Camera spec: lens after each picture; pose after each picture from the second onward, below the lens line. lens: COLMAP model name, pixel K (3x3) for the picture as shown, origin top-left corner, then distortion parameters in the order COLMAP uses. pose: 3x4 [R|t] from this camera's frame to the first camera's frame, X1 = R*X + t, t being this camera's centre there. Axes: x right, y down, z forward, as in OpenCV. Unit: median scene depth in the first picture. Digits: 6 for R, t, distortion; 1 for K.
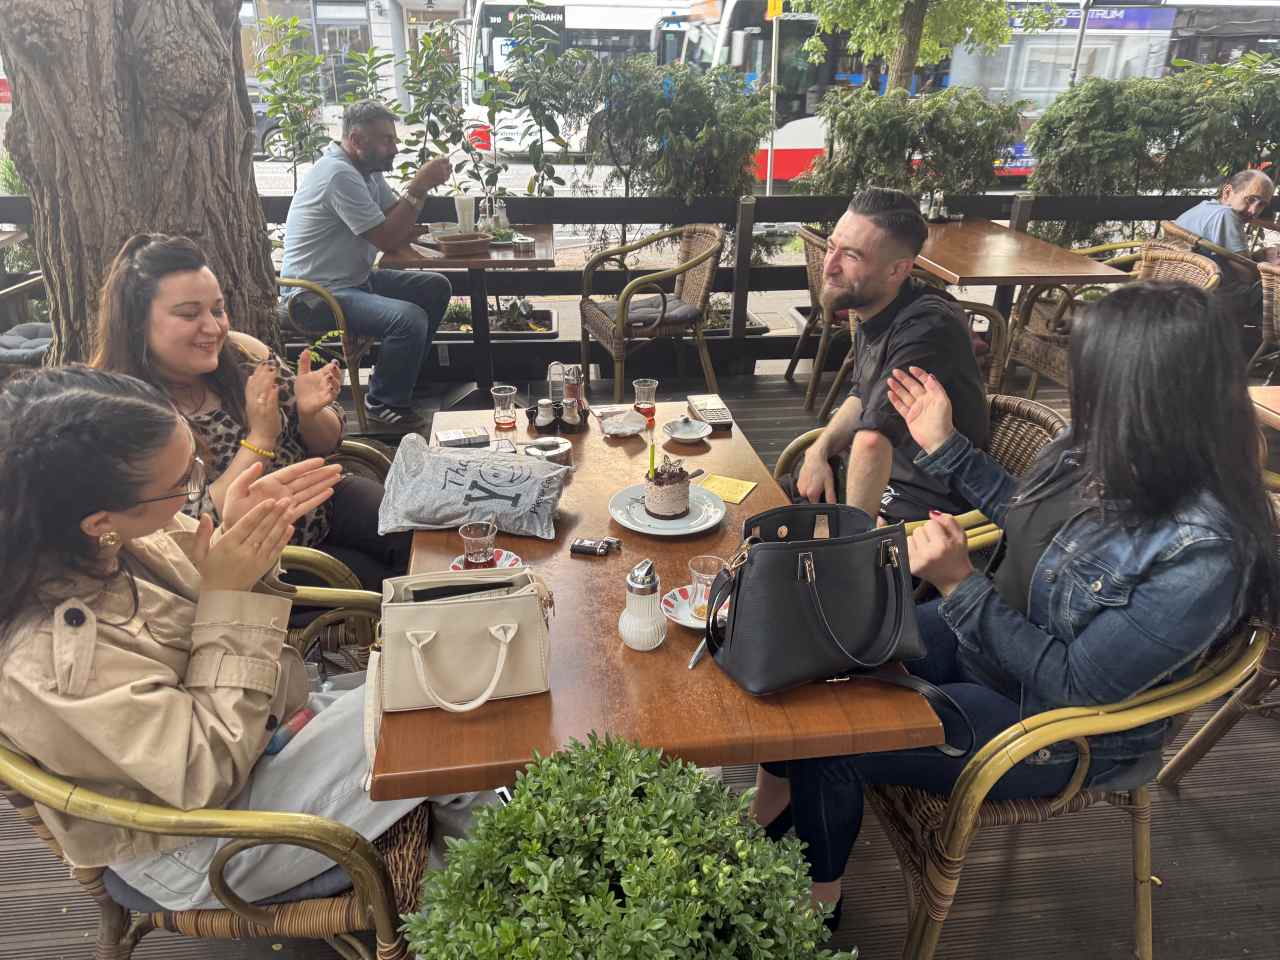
lens RADIAL K [[934.0, 0, 638.6], [0, 934.0, 474.7], [0, 0, 1]] dist [0.038847, -0.026504]
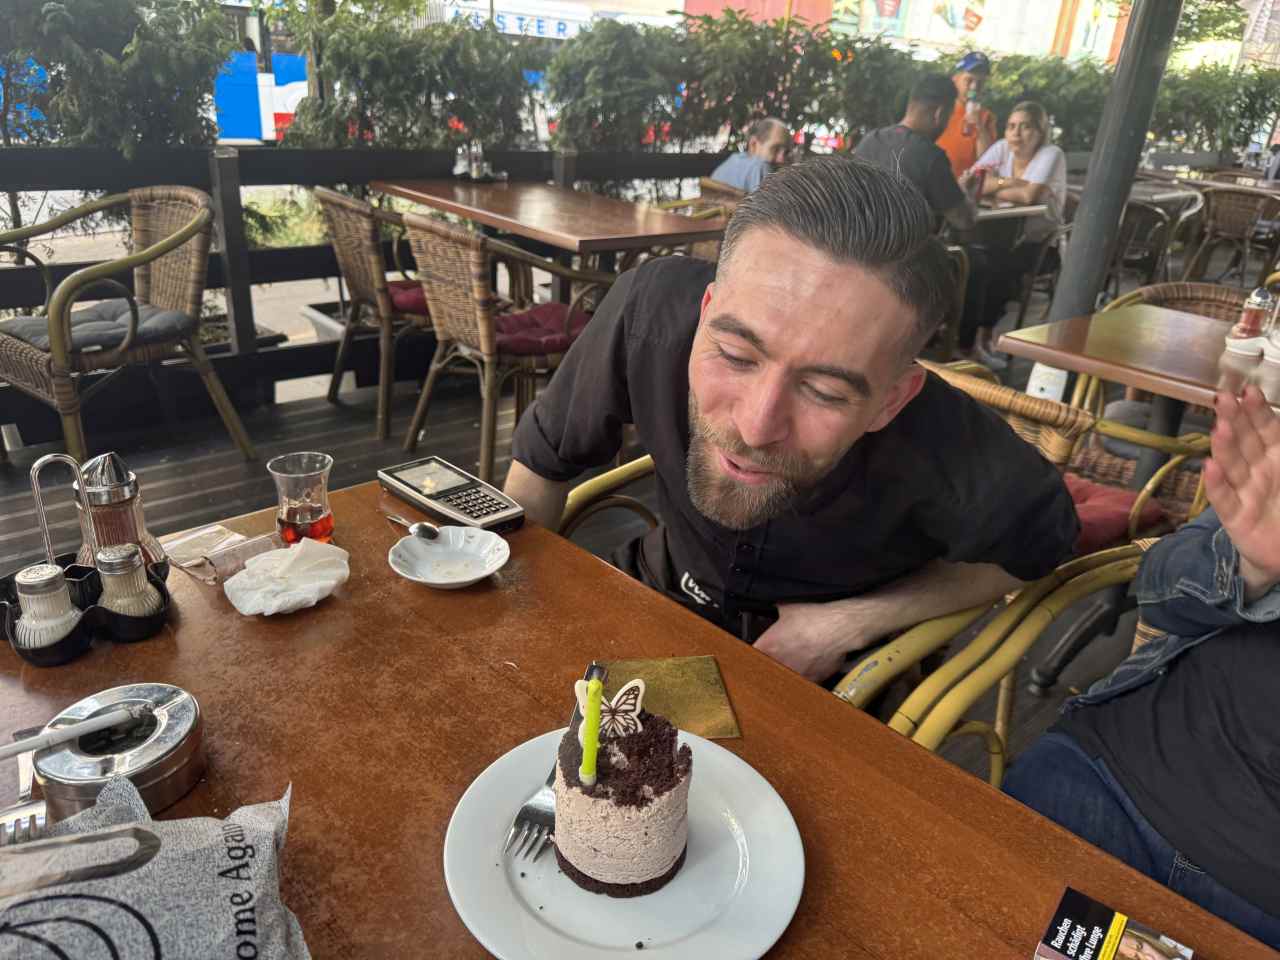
lens RADIAL K [[934.0, 0, 641.4], [0, 934.0, 461.2], [0, 0, 1]] dist [0.038847, -0.026504]
pose [[0.821016, -0.183051, 0.540763, -0.062286], [0.191129, 0.980675, 0.041781, -0.057831], [-0.537961, 0.069053, 0.840136, 0.369204]]
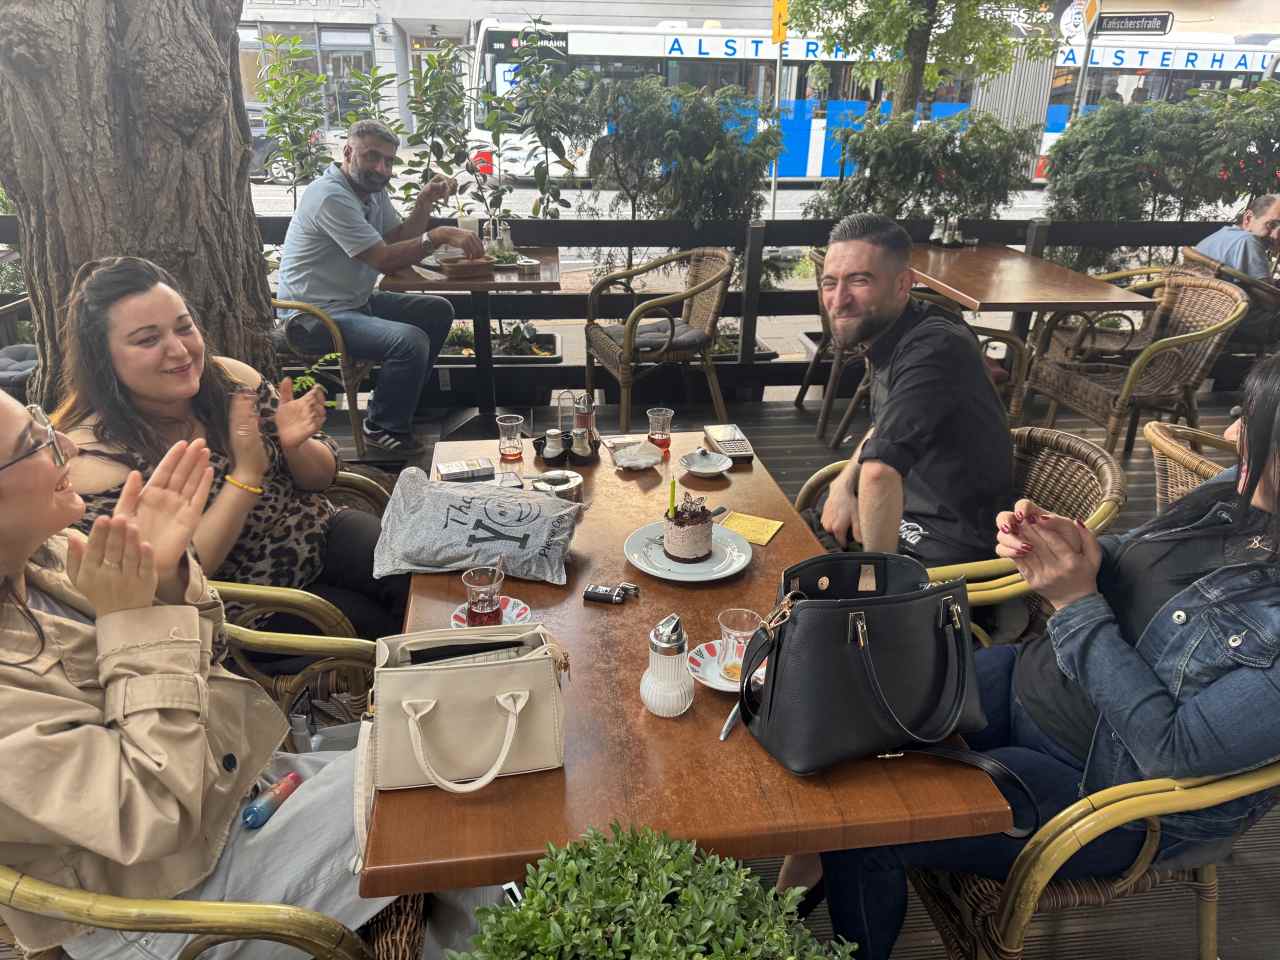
lens RADIAL K [[934.0, 0, 636.7], [0, 934.0, 474.8], [0, 0, 1]] dist [0.038847, -0.026504]
pose [[0.999984, 0.005671, -0.000559, -0.009948], [-0.005683, 0.999681, -0.024619, -0.007930], [0.000419, 0.024621, 0.999697, 0.039529]]
